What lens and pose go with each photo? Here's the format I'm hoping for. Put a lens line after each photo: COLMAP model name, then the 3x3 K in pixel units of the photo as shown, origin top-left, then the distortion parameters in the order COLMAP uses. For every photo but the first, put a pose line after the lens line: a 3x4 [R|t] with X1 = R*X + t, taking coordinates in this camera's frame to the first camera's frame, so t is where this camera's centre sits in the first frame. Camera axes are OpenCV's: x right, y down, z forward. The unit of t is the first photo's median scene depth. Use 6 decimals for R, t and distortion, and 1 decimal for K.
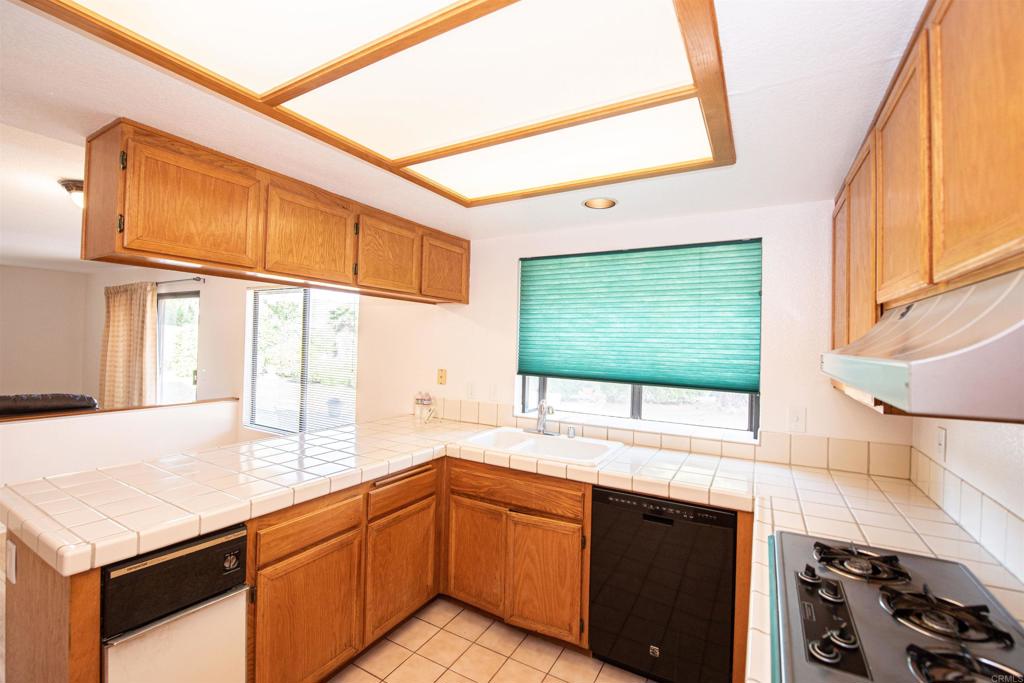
lens RADIAL K [[427.7, 0, 521.1], [0, 427.7, 339.4], [0, 0, 1]] dist [-0.014058, -0.002182]
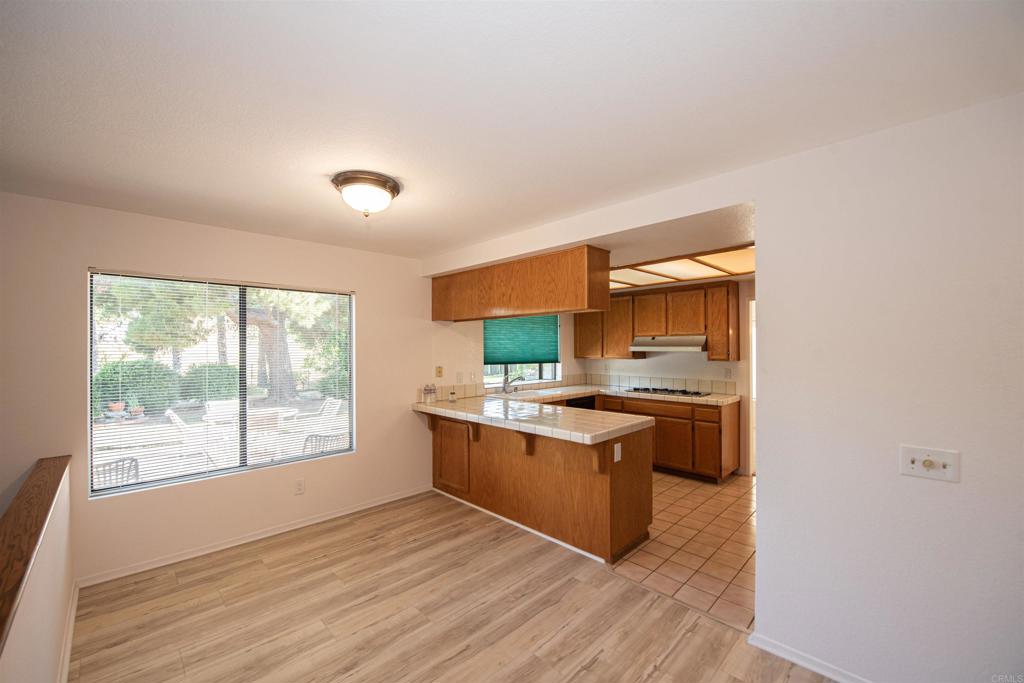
lens RADIAL K [[427.7, 0, 505.2], [0, 427.7, 345.2], [0, 0, 1]] dist [-0.014058, -0.002182]
pose [[0.285707, -0.022775, 0.958046, -2.054709], [0.004491, 0.999738, 0.022426, -0.045225], [-0.958307, -0.002105, 0.285734, 0.519427]]
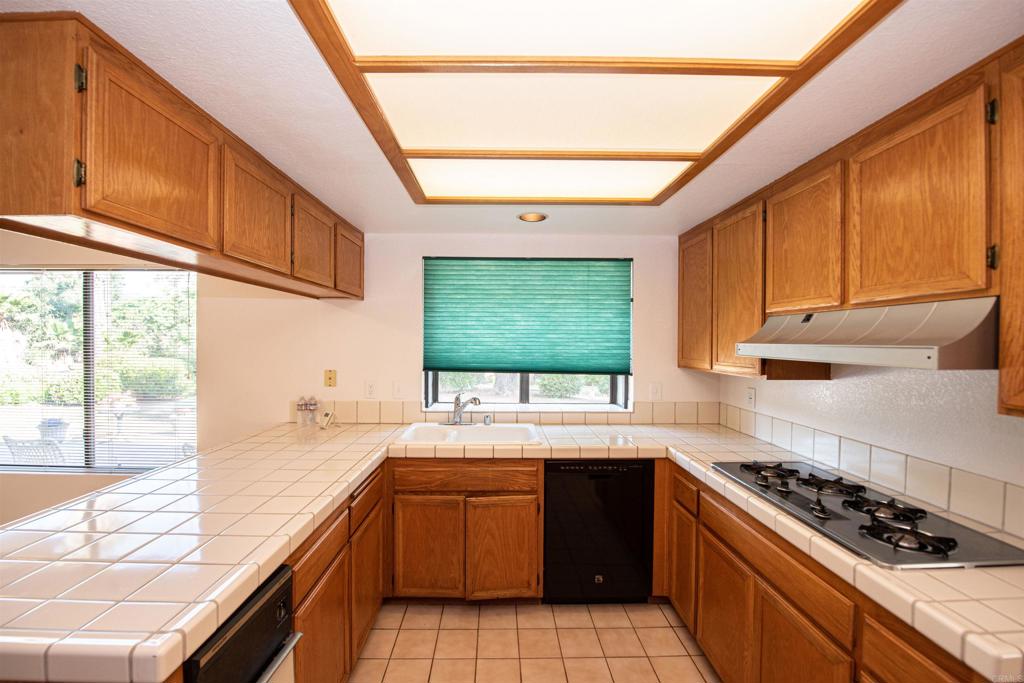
lens RADIAL K [[427.7, 0, 463.5], [0, 427.7, 347.8], [0, 0, 1]] dist [-0.014058, -0.002182]
pose [[0.872765, -0.026204, 0.487436, -0.525995], [0.010609, 0.999340, 0.034729, -0.009602], [-0.488025, -0.025139, 0.872468, 0.077657]]
